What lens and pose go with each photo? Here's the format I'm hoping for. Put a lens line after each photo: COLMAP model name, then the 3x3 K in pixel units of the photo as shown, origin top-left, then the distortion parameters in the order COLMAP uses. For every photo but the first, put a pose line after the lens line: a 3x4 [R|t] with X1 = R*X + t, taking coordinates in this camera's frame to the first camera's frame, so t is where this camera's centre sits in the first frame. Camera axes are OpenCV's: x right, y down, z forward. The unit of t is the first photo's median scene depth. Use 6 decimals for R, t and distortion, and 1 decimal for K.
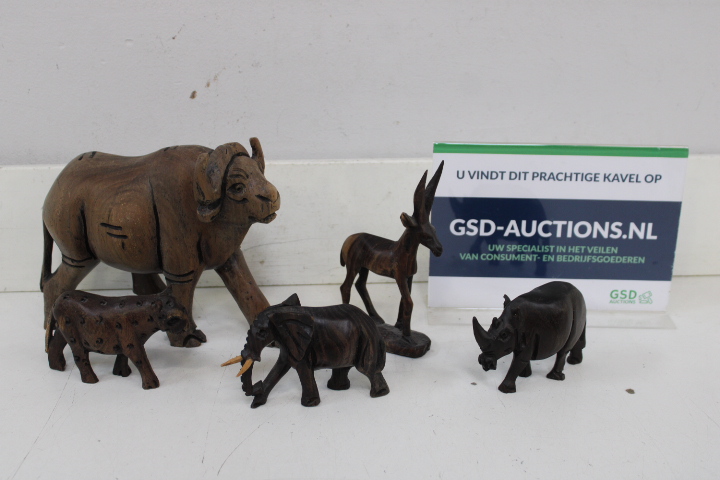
lens RADIAL K [[900.2, 0, 364.1], [0, 900.2, 246.8], [0, 0, 1]] dist [-0.057576, 0.000000]
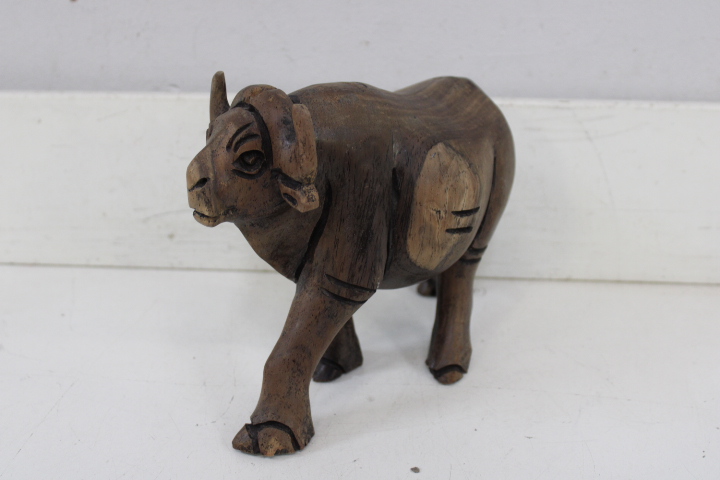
lens RADIAL K [[900.2, 0, 363.9], [0, 900.2, 242.1], [0, 0, 1]] dist [-0.057576, 0.000000]
pose [[0.991974, 0.053078, -0.114759, 0.145291], [-0.043983, 0.995793, 0.080382, -0.050889], [0.118543, -0.074689, 0.990136, 0.377441]]
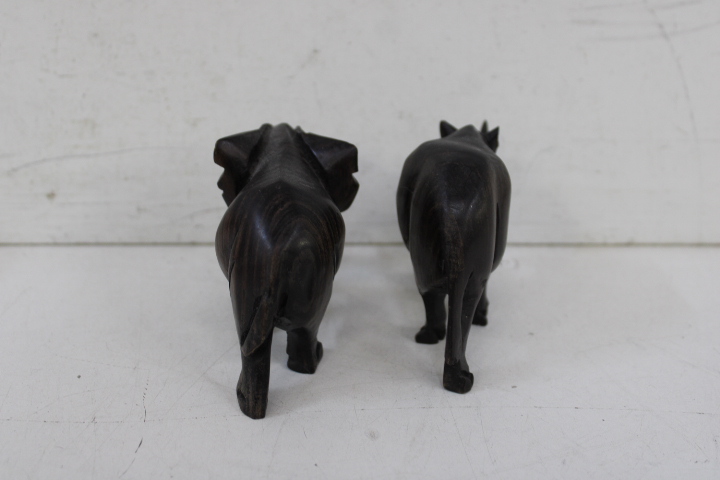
lens RADIAL K [[900.2, 0, 364.3], [0, 900.2, 242.9], [0, 0, 1]] dist [-0.057576, 0.000000]
pose [[0.998810, 0.026475, -0.040971, 0.089411], [-0.023412, 0.997020, 0.073509, 0.004102], [0.042795, -0.072463, 0.996453, 0.639962]]
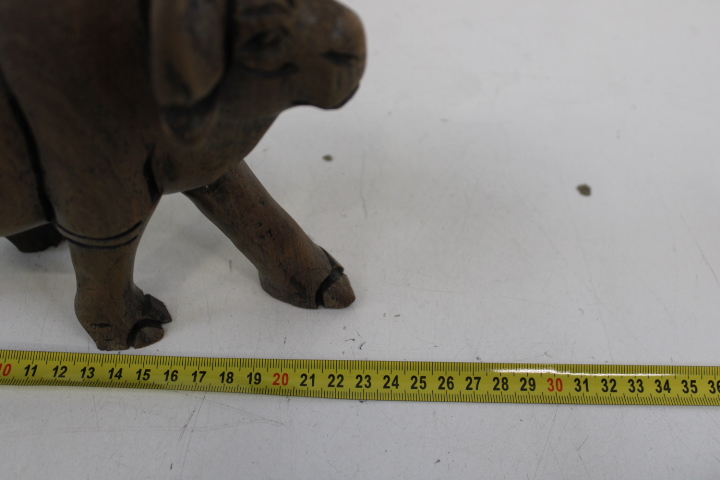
lens RADIAL K [[900.2, 0, 352.7], [0, 900.2, 241.1], [0, 0, 1]] dist [-0.057576, 0.000000]
pose [[0.958304, -0.190944, 0.212589, -0.187151], [0.072769, 0.882510, 0.464630, -0.147120], [-0.276330, -0.429787, 0.859607, 0.626649]]
